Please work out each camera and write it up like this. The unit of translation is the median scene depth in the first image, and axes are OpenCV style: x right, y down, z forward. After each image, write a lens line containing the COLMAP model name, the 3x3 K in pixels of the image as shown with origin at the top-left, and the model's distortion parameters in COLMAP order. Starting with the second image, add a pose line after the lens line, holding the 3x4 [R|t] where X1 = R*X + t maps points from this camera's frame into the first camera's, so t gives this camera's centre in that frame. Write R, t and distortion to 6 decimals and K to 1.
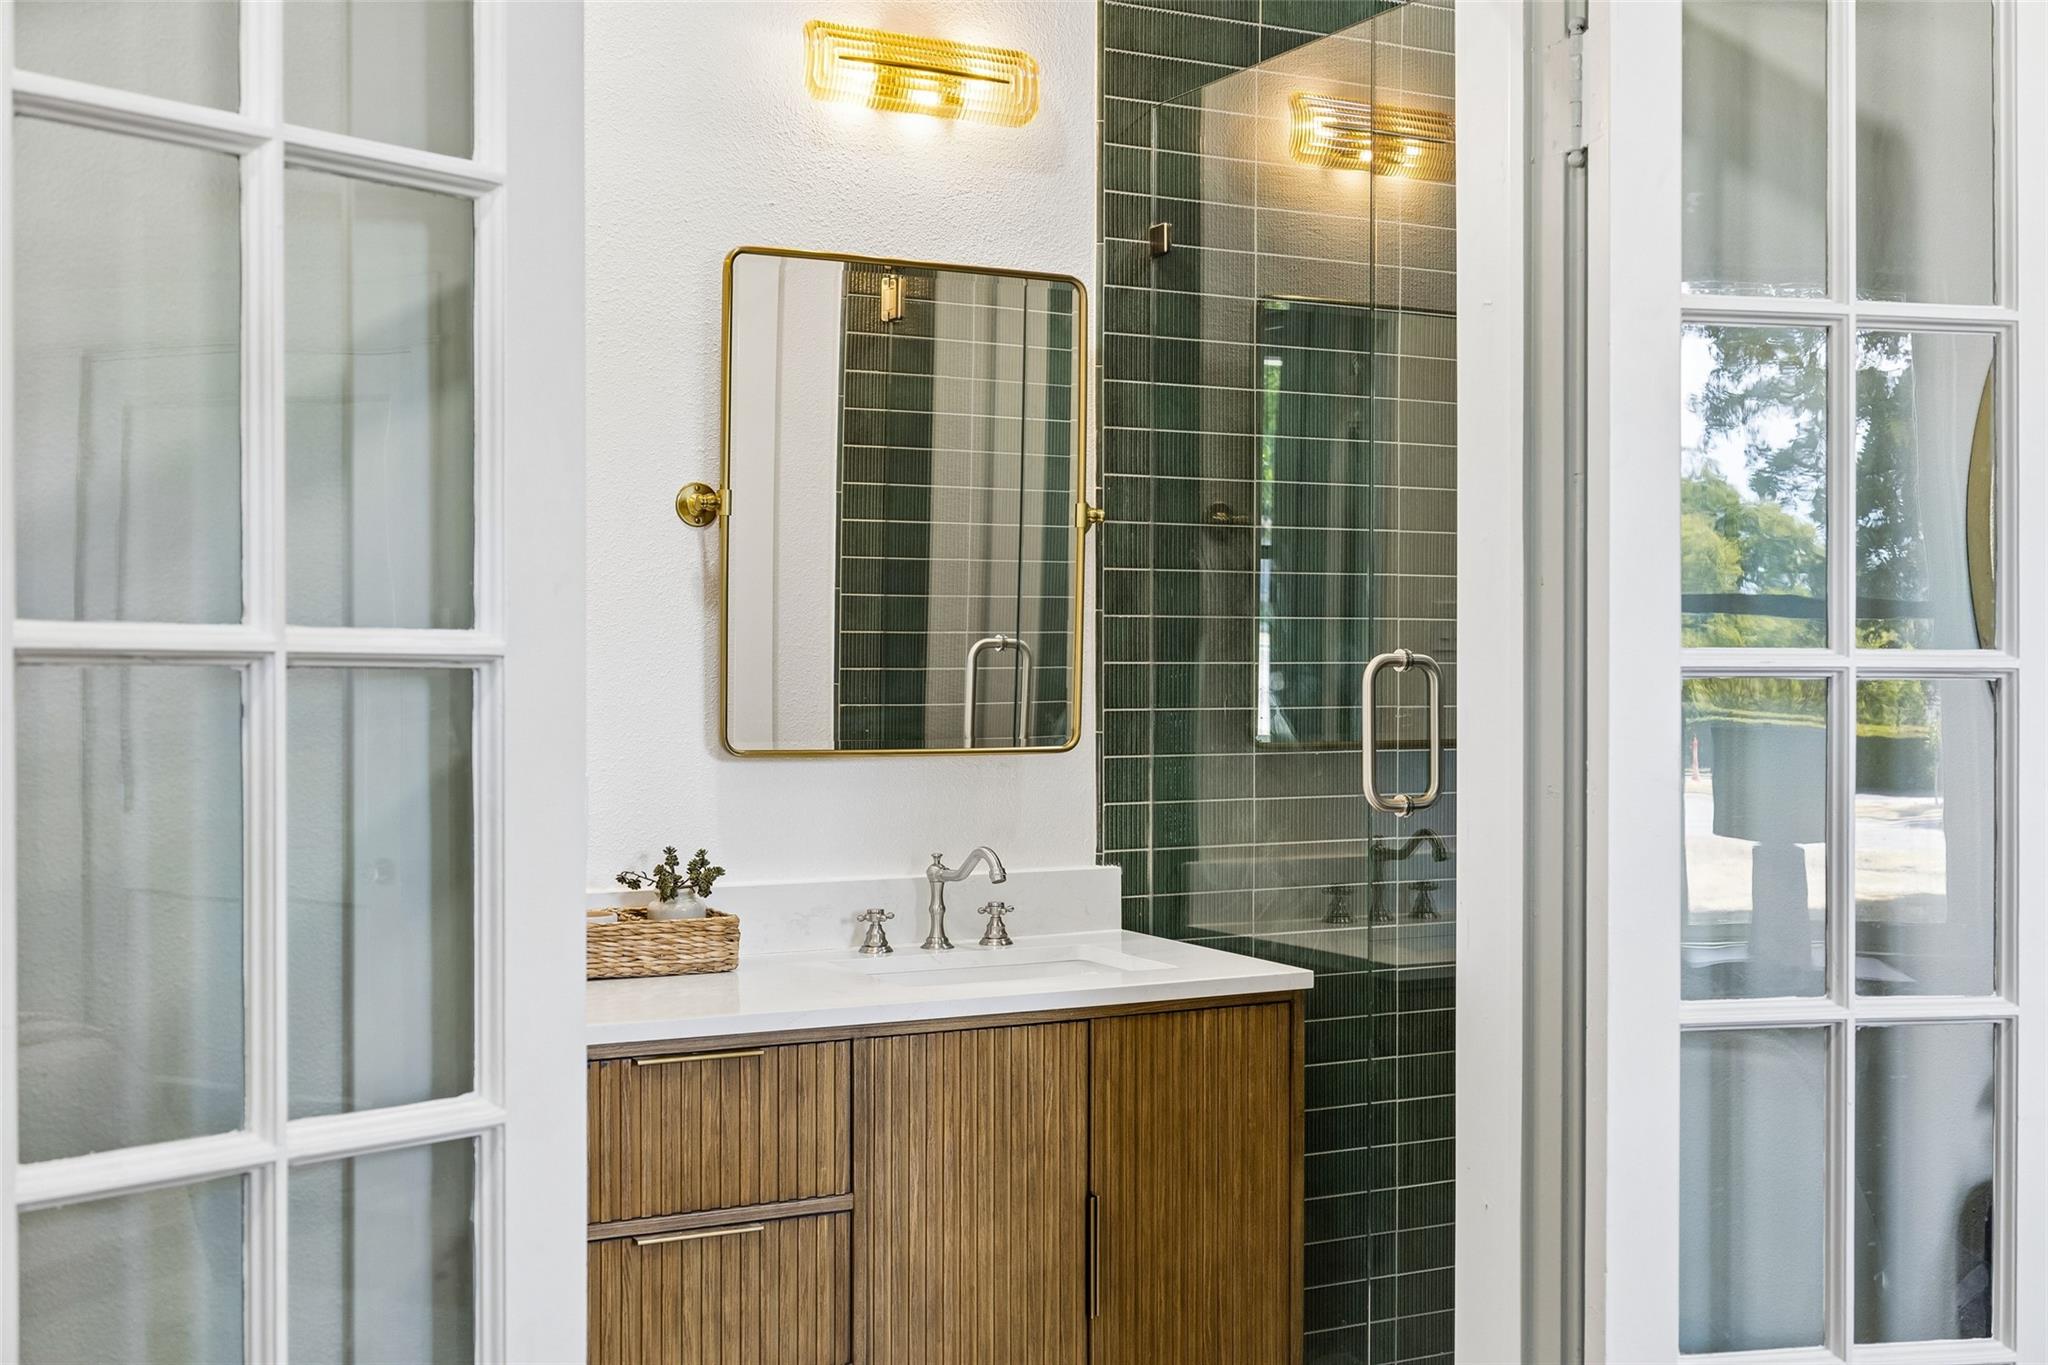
lens RADIAL K [[2364.3, 0, 1024.0], [0, 2364.3, 682.5], [0, 0, 1]] dist [0.018261, -0.004122]
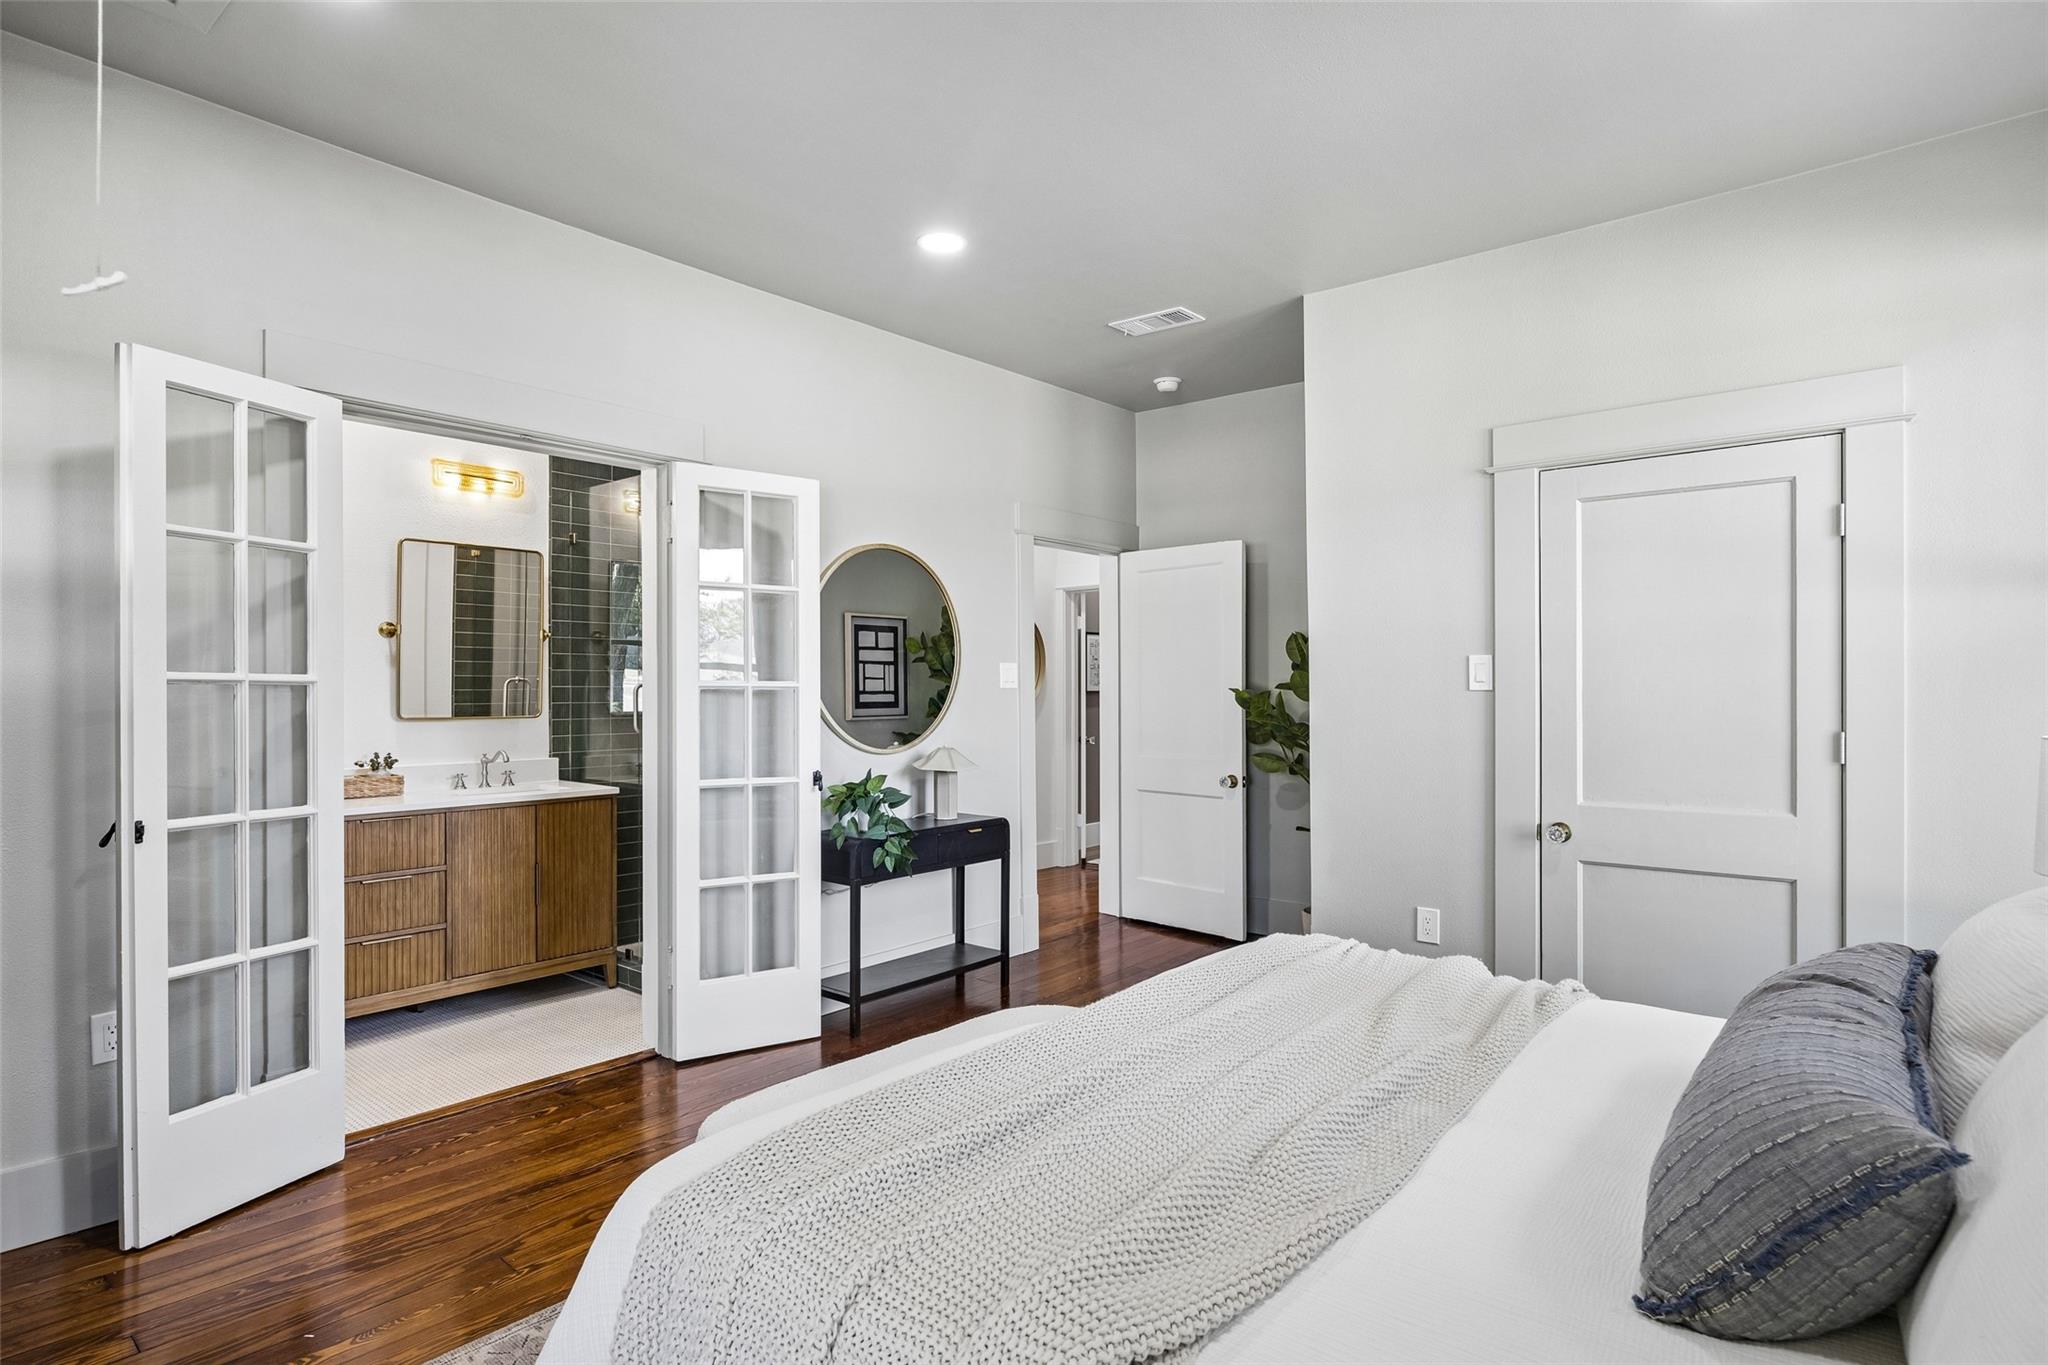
lens RADIAL K [[1066.4, 0, 1003.4], [0, 1066.4, 688.9], [0, 0, 1]] dist [-0.000412, 0.000299]
pose [[0.930407, -0.002988, 0.366515, 0.074366], [0.006584, 0.999942, -0.008562, 0.009795], [-0.366468, 0.010379, 0.930373, -0.422165]]
